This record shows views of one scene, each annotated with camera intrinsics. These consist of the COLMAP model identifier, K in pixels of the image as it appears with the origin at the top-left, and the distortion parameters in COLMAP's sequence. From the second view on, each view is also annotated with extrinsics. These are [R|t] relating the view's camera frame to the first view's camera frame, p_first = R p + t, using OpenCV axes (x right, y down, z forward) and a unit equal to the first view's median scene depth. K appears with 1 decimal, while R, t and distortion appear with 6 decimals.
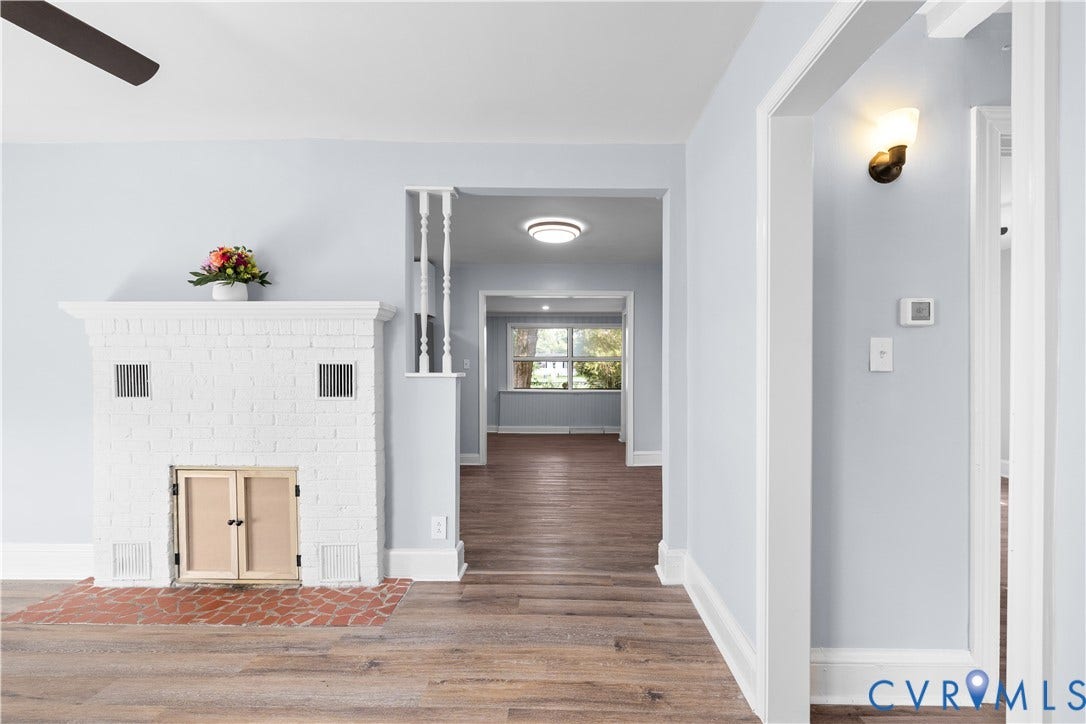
lens RADIAL K [[458.5, 0, 545.2], [0, 458.5, 375.5], [0, 0, 1]] dist [0.000301, 0.000120]
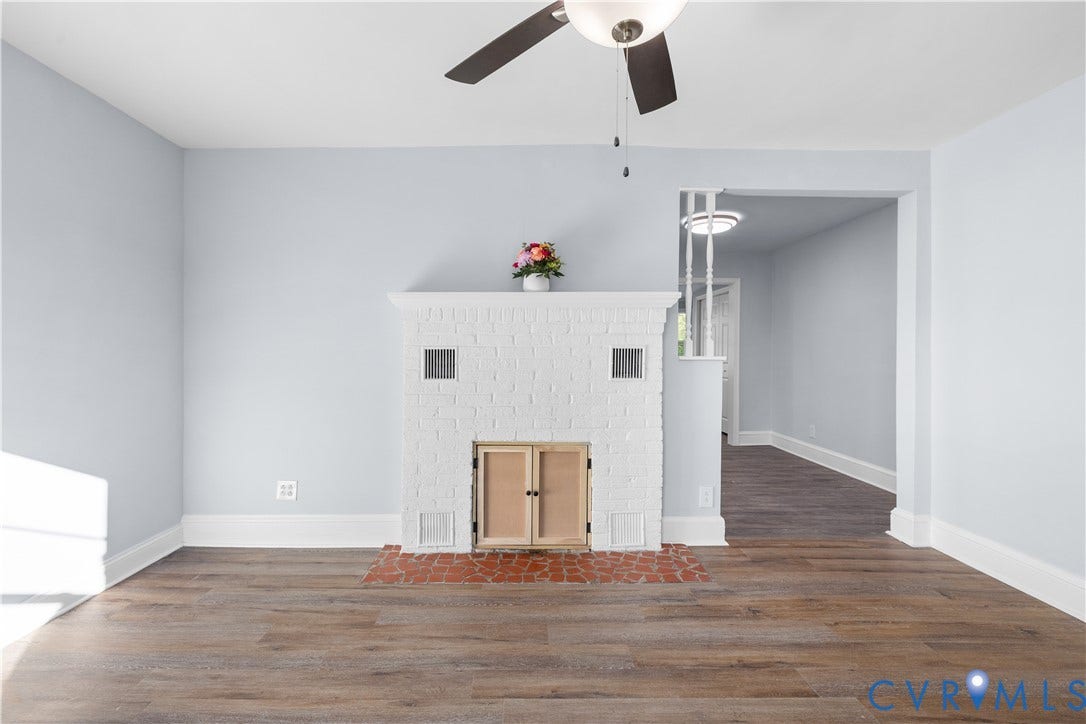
lens RADIAL K [[462.9, 0, 520.7], [0, 462.9, 357.2], [0, 0, 1]] dist [-0.000710, 0.000180]
pose [[0.999850, -0.001665, 0.017220, -0.721998], [0.001761, 0.999983, -0.005583, 0.001930], [-0.017210, 0.005612, 0.999836, -0.107541]]
